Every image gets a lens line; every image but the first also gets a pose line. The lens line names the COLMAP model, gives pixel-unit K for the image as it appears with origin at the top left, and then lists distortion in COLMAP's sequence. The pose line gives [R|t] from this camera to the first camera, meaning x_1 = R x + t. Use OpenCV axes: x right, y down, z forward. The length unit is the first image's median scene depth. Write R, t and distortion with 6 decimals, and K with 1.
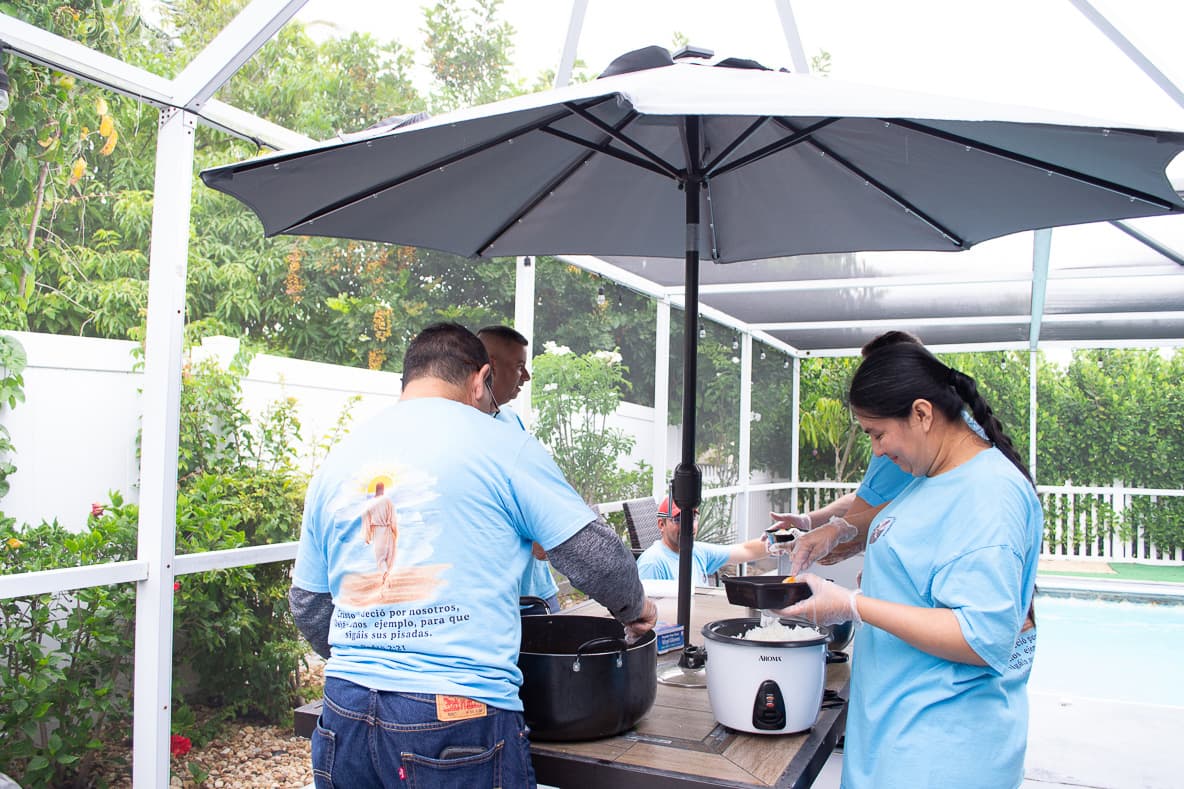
lens RADIAL K [[931.1, 0, 552.7], [0, 931.1, 394.3], [0, 0, 1]] dist [-0.076081, -0.005964]
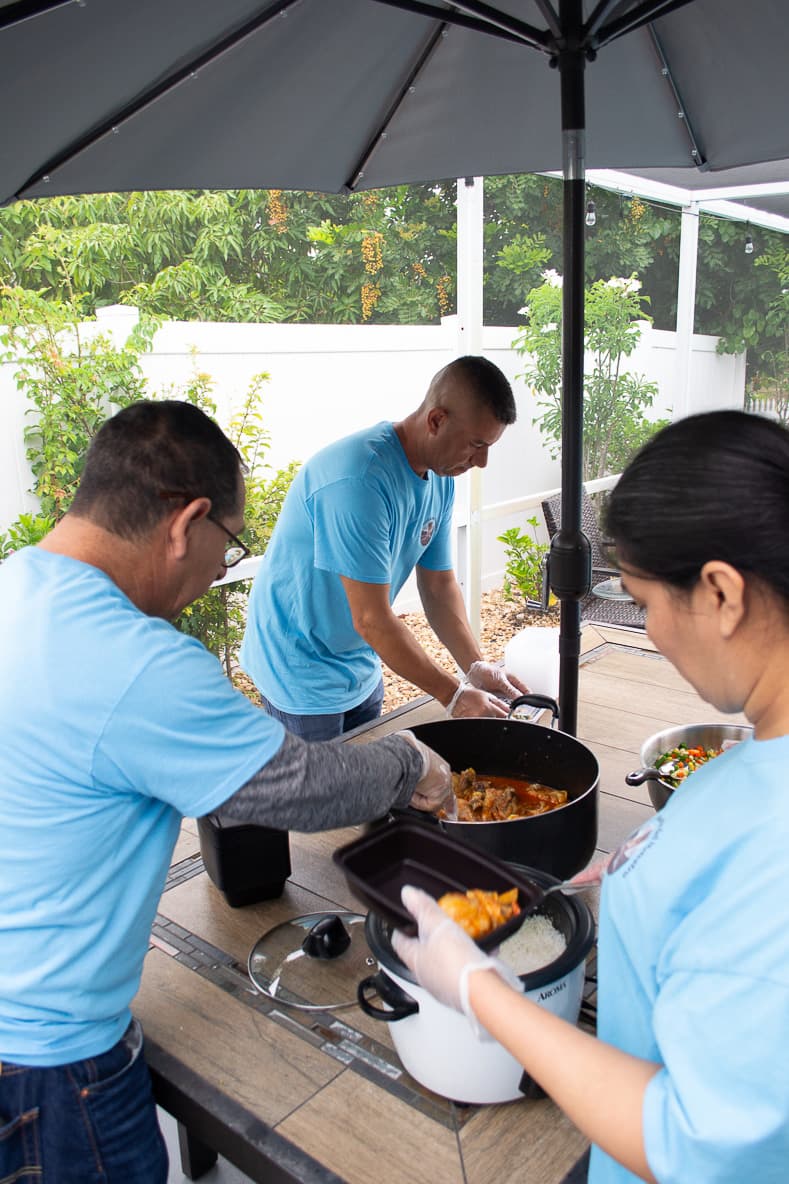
lens RADIAL K [[931.1, 0, 394.5], [0, 931.1, 592.0], [0, 0, 1]] dist [-0.076081, -0.005964]
pose [[0.968028, 0.021241, -0.249942, 0.059990], [0.054849, 0.954374, 0.293535, -0.025796], [0.244773, -0.297859, 0.922695, 0.115173]]
